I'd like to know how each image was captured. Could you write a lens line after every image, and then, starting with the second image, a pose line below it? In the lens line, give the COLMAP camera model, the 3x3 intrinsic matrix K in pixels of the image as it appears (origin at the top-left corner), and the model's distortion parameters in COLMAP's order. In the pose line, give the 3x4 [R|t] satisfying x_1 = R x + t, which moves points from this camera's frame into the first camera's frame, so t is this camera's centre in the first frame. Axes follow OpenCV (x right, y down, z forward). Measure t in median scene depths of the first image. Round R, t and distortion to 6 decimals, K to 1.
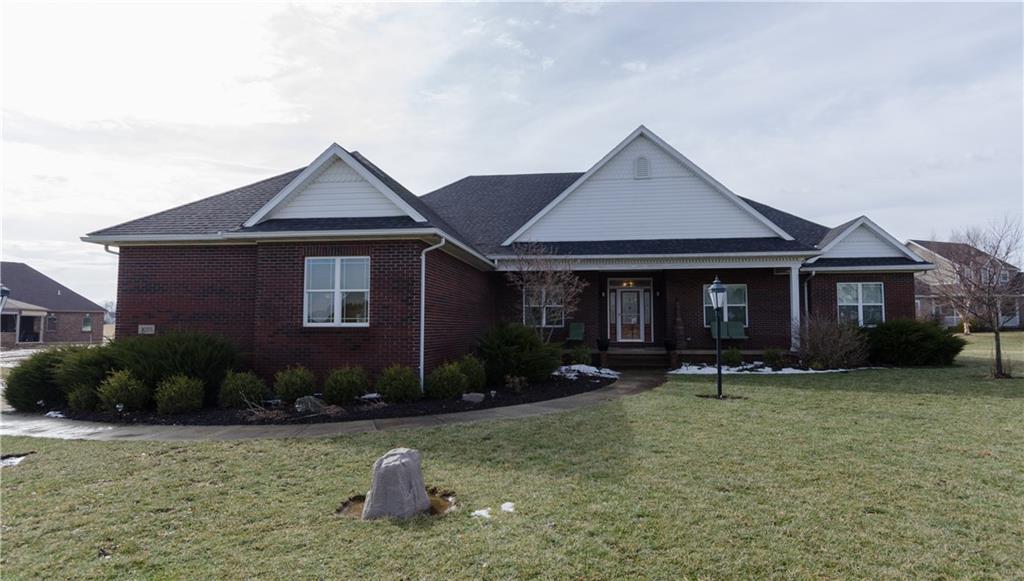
lens RADIAL K [[584.7, 0, 512.0], [0, 584.7, 290.5], [0, 0, 1]] dist [-0.003145, -0.000149]
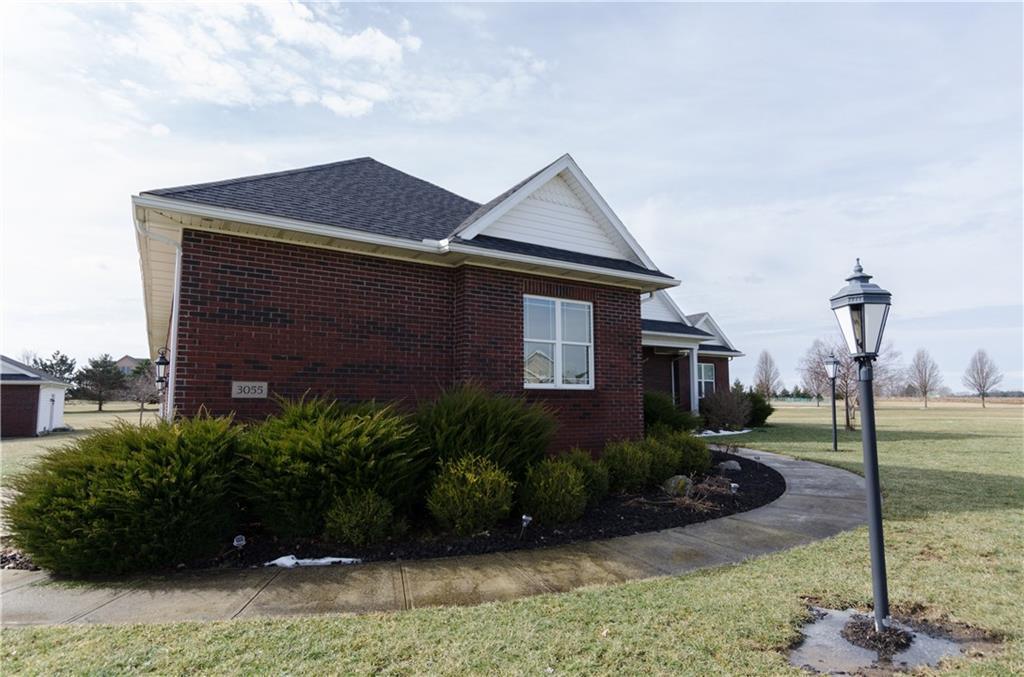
lens RADIAL K [[580.7, 0, 512.0], [0, 580.7, 338.5], [0, 0, 1]] dist [0.001701, -0.000710]
pose [[0.767377, 0.070889, 0.637265, -0.832650], [-0.037829, 0.997144, -0.065369, 0.047671], [-0.640079, 0.026056, 0.767867, 0.448505]]
